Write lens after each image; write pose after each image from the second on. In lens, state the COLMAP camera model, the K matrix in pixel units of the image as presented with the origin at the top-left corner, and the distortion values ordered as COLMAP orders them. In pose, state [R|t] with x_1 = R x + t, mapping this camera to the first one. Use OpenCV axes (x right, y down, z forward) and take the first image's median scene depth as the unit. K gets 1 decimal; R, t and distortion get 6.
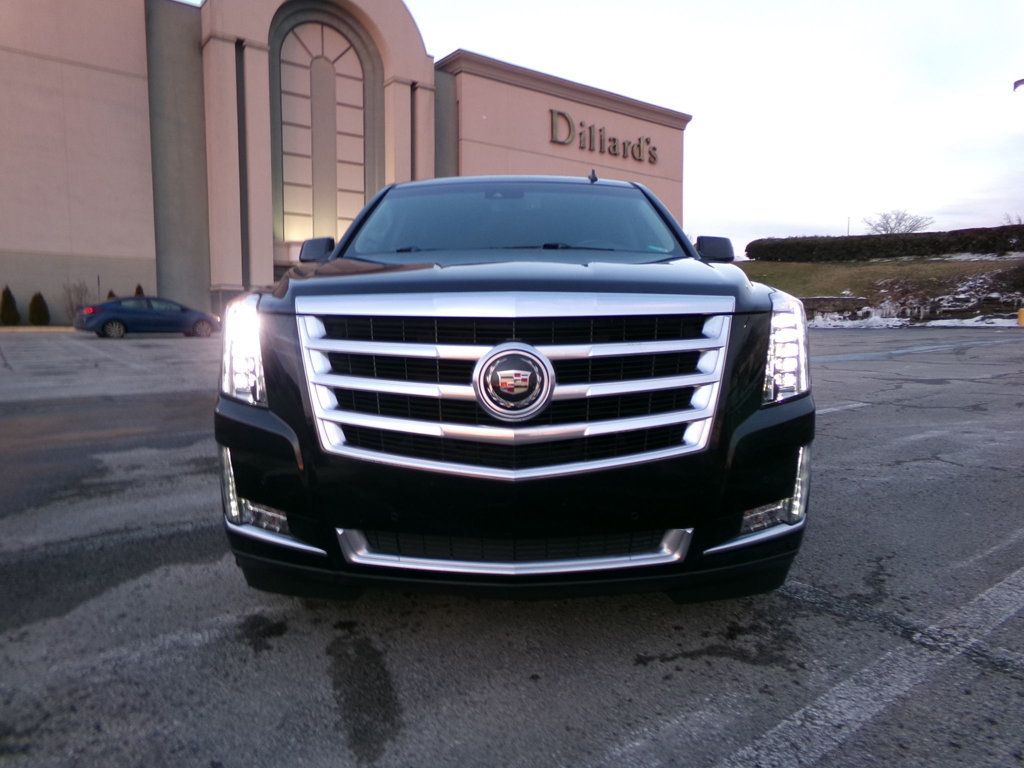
lens RADIAL K [[702.5, 0, 507.3], [0, 702.5, 371.1], [0, 0, 1]] dist [-0.011710, 0.025435]
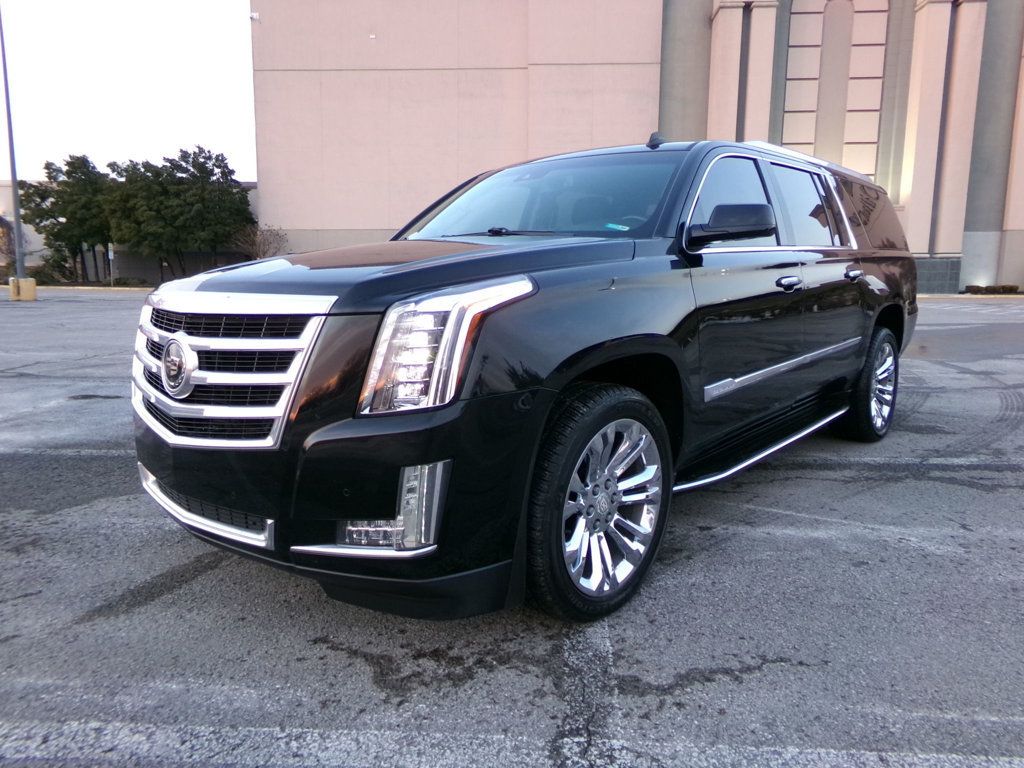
lens RADIAL K [[702.5, 0, 507.3], [0, 702.5, 371.1], [0, 0, 1]] dist [-0.011710, 0.025435]
pose [[0.750084, 0.089817, -0.655215, 0.978547], [-0.056498, 0.995816, 0.071829, -0.074762], [0.658925, -0.016859, 0.752020, 0.373906]]
